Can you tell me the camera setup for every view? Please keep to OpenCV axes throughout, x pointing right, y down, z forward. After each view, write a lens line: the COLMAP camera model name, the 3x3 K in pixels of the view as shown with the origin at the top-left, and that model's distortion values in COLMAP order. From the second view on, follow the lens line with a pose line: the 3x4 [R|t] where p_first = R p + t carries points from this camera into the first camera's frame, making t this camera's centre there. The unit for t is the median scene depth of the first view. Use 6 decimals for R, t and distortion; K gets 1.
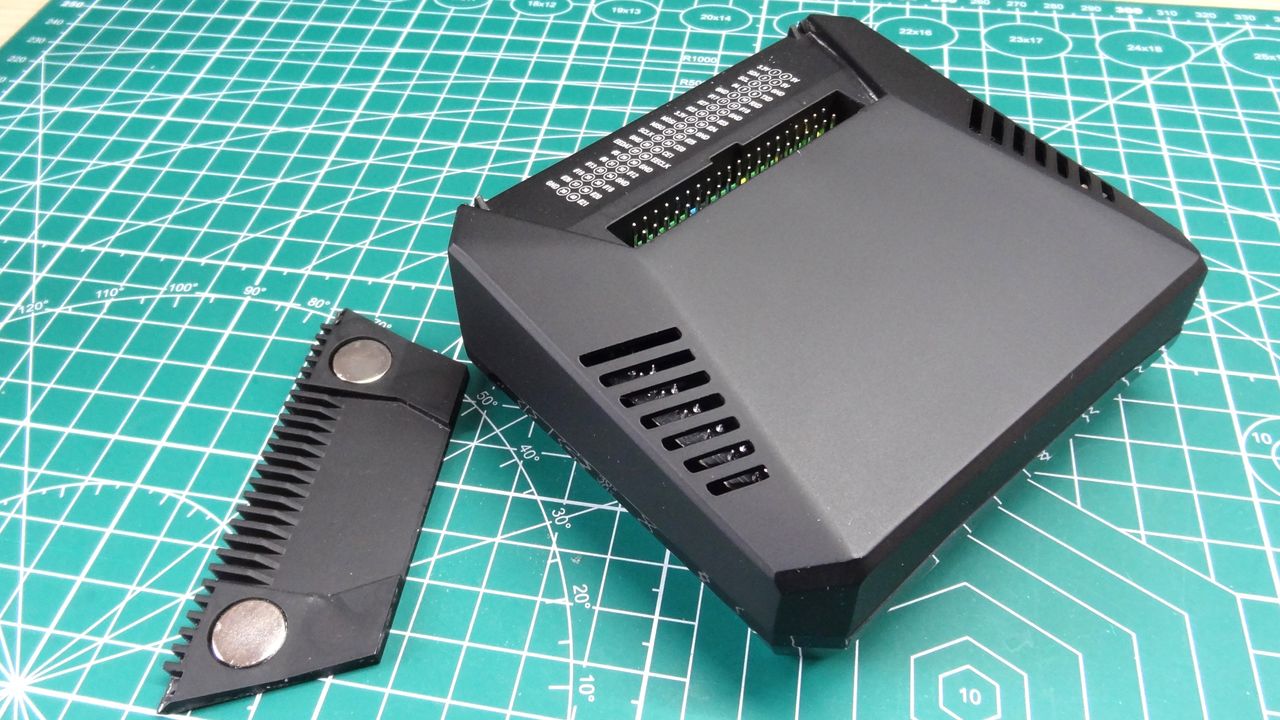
lens RADIAL K [[954.9, 0, 632.7], [0, 954.9, 360.7], [0, 0, 1]] dist [-0.000969, 0.001925]
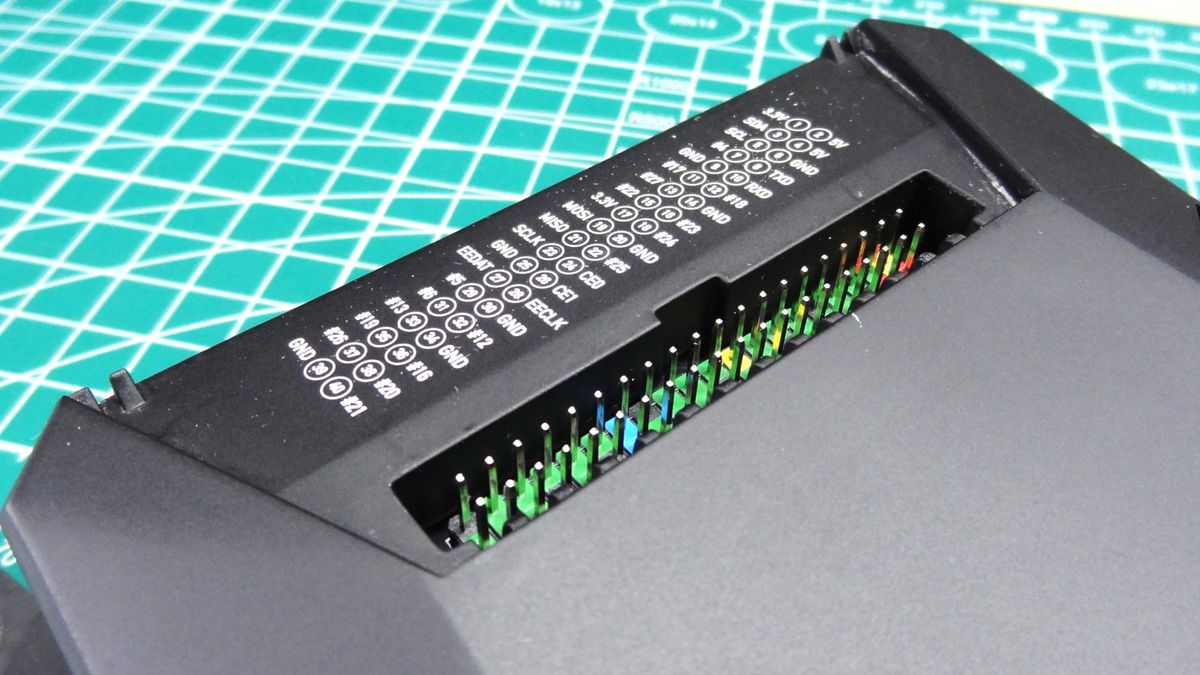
lens RADIAL K [[960.9, 0, 605.8], [0, 960.9, 329.6], [0, 0, 1]] dist [-0.007493, 0.015162]
pose [[0.998029, 0.062178, 0.008432, 0.046223], [-0.061779, 0.997232, -0.041379, -0.155732], [-0.010982, 0.040776, 0.999108, 0.464569]]
